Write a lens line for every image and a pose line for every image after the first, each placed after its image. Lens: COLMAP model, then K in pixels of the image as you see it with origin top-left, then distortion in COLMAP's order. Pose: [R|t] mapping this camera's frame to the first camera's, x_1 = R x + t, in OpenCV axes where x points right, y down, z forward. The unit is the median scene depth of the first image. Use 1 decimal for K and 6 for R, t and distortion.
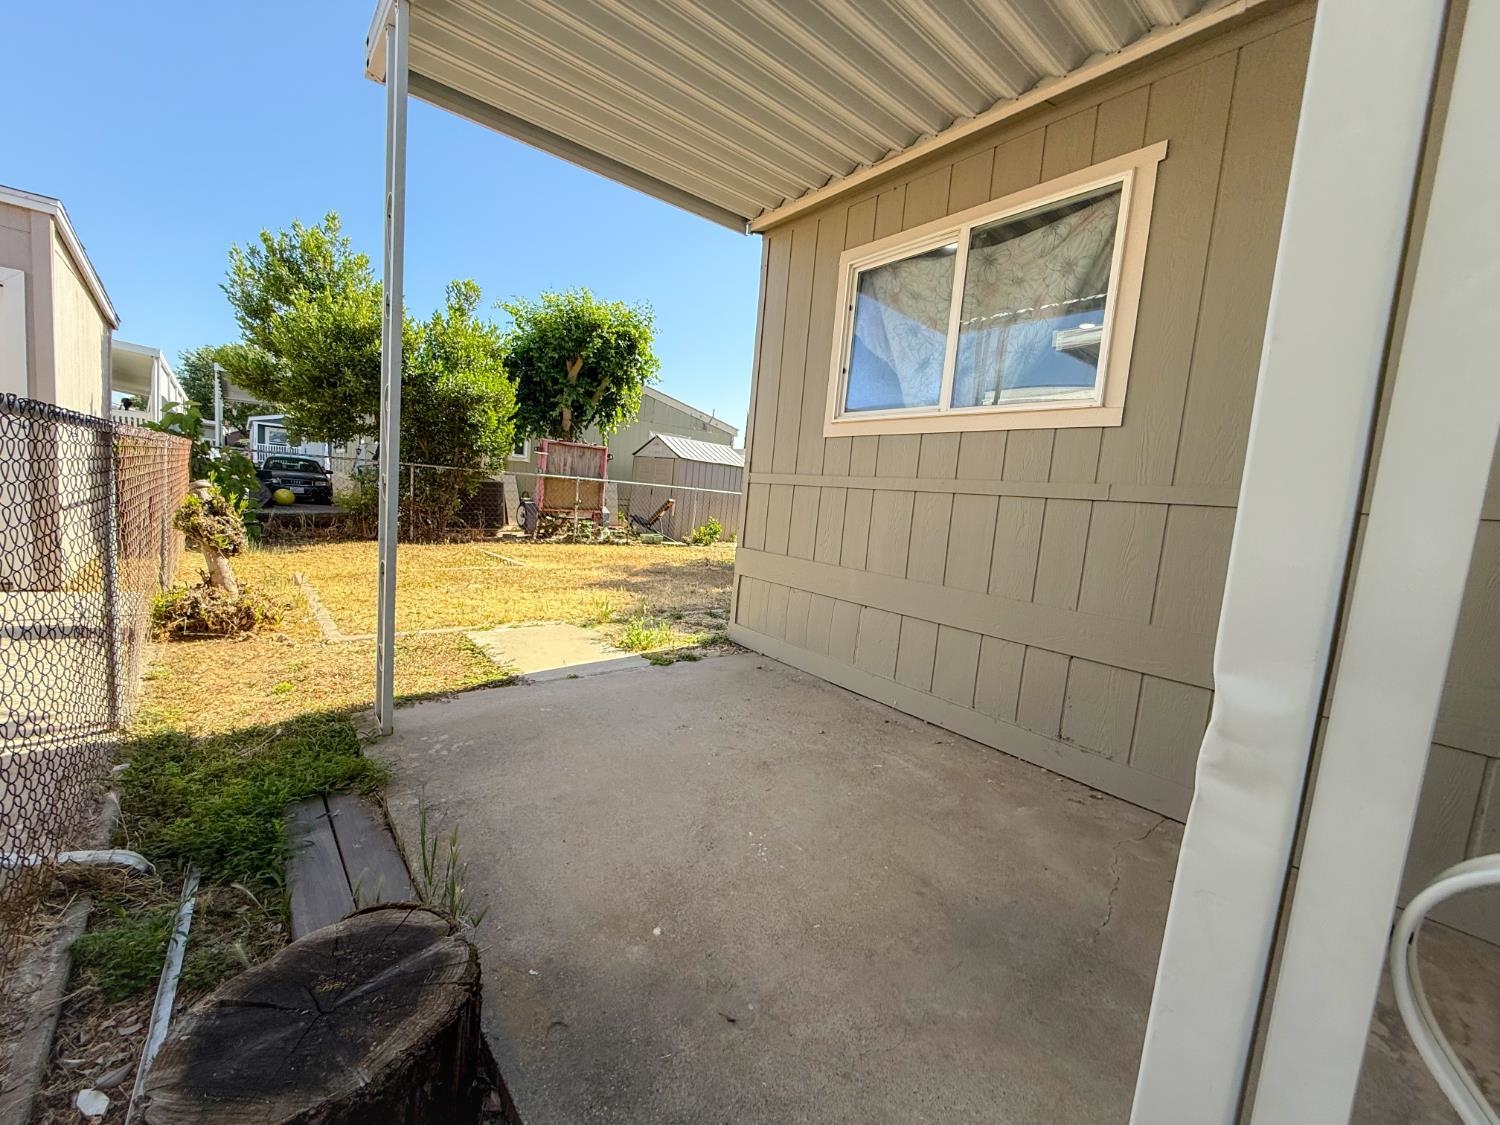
lens RADIAL K [[601.3, 0, 751.0], [0, 601.3, 561.2], [0, 0, 1]] dist [0.003940, 0.000156]
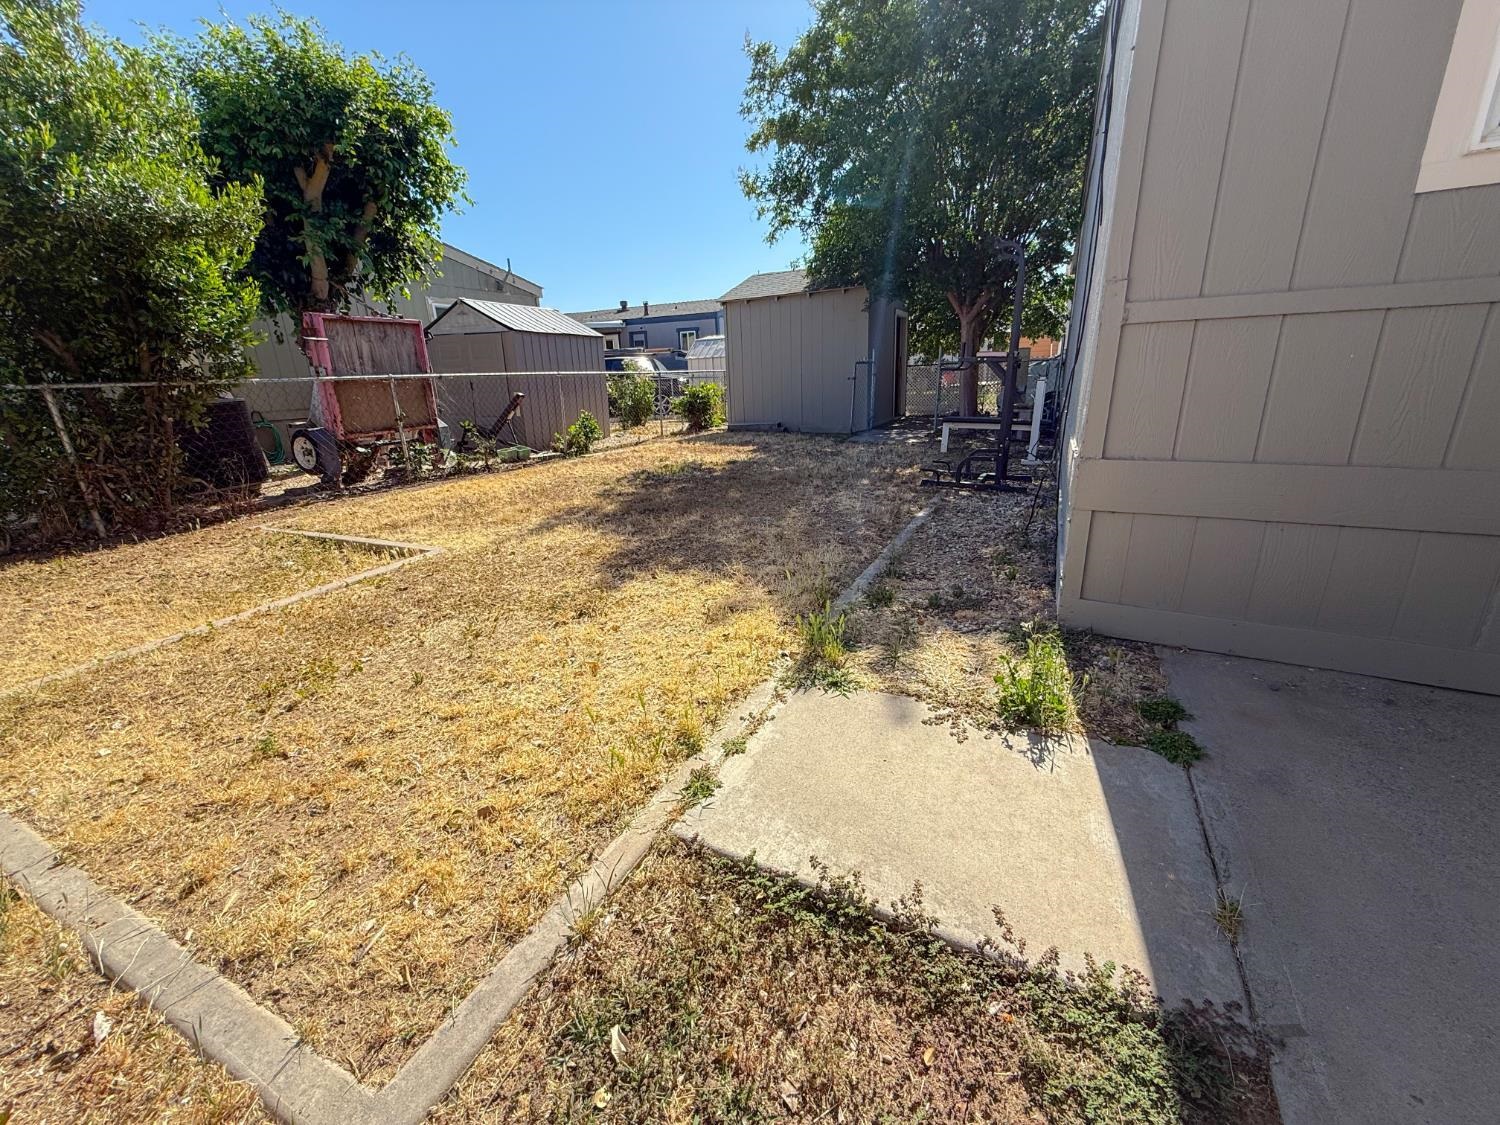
lens RADIAL K [[601.3, 0, 745.7], [0, 601.3, 557.9], [0, 0, 1]] dist [0.003940, 0.000156]
pose [[0.910648, -0.228118, 0.344502, -0.202550], [0.153886, 0.961044, 0.229594, -0.043801], [-0.383456, -0.156065, 0.910277, 0.262937]]
